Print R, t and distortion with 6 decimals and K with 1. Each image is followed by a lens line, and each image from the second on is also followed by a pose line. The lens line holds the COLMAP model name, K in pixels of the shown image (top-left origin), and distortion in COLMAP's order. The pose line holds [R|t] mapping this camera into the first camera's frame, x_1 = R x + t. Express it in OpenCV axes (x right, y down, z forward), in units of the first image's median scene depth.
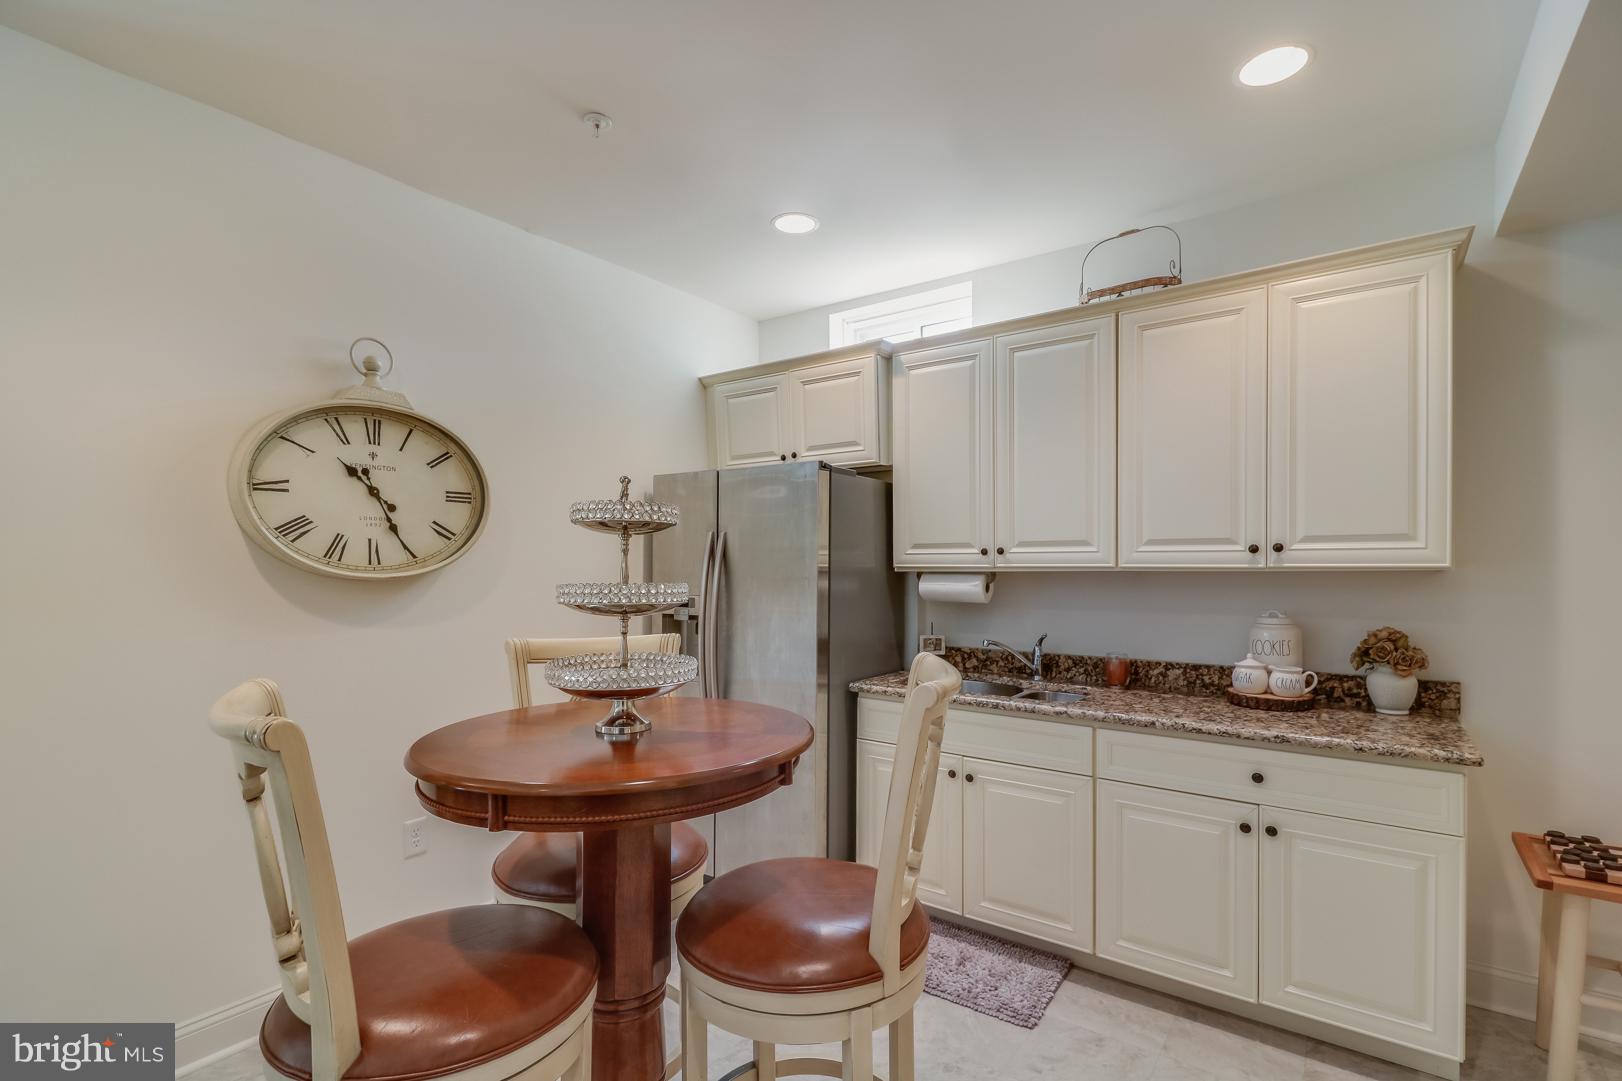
lens RADIAL K [[746.7, 0, 822.2], [0, 746.7, 557.8], [0, 0, 1]] dist [0.022388, -0.016467]
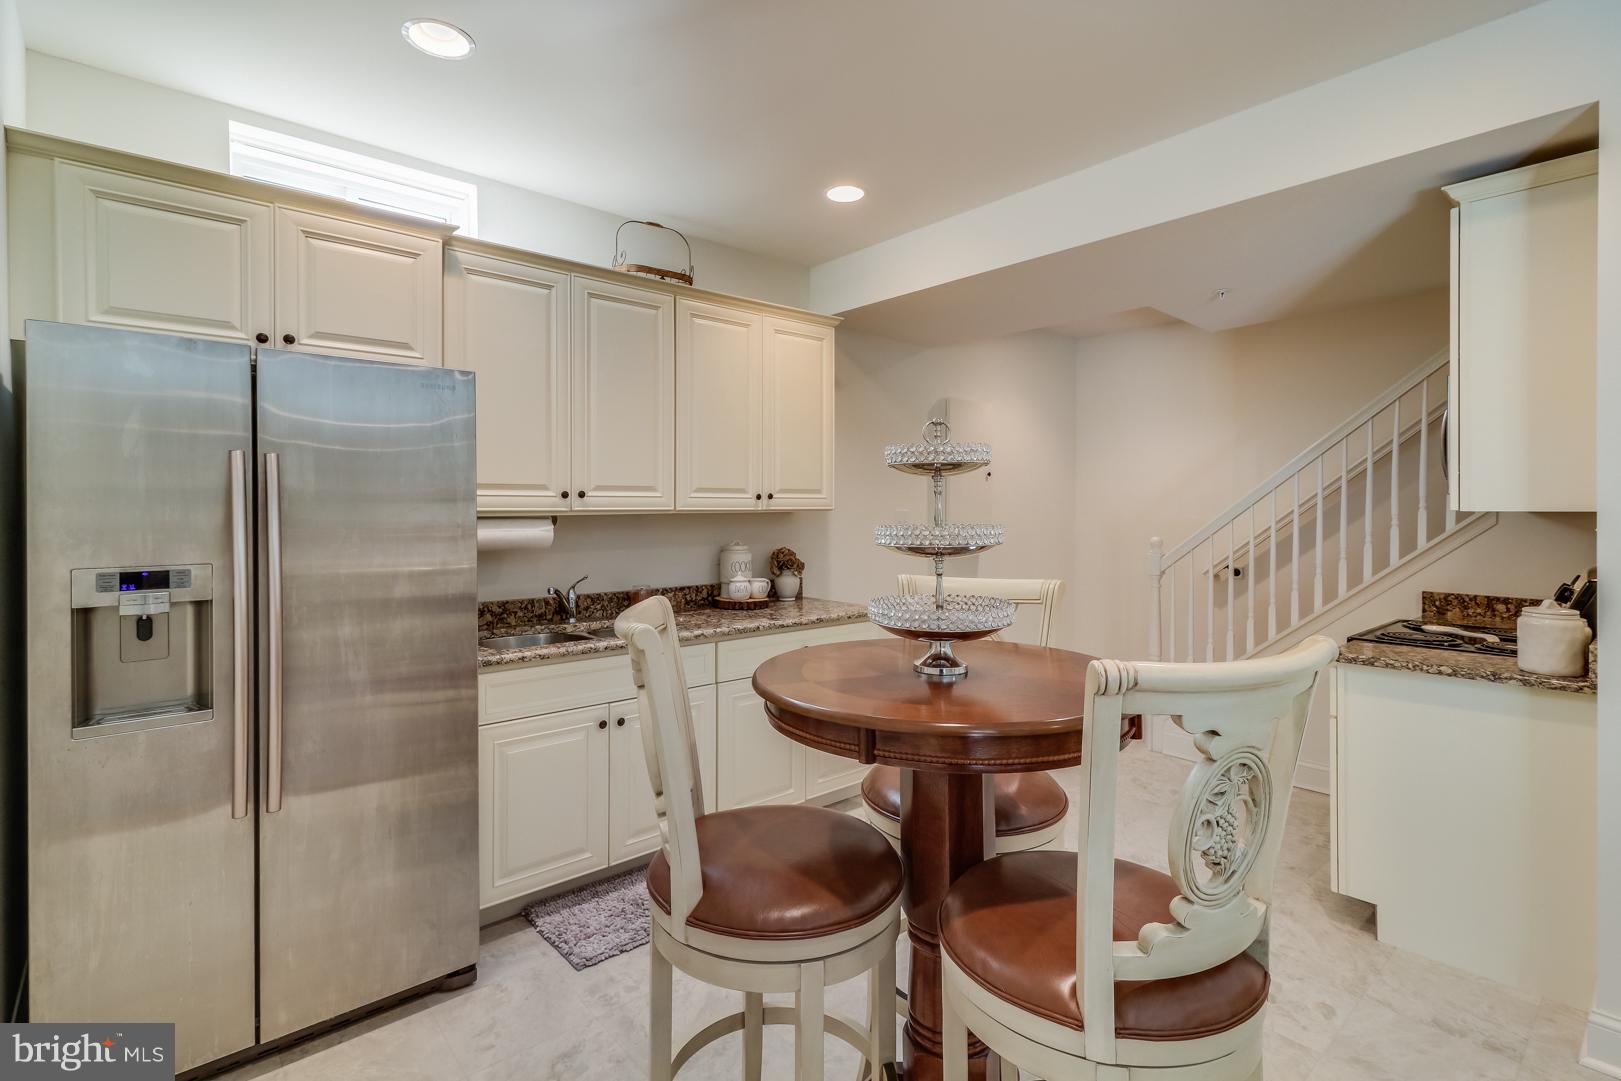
lens RADIAL K [[765.7, 0, 808.6], [0, 765.7, 504.3], [0, 0, 1]] dist [0.026879, -0.018173]
pose [[0.234128, 0.003905, 0.972198, -0.786736], [-0.006681, 0.999975, -0.002408, 0.005056], [-0.972183, -0.005932, 0.234148, 0.545573]]
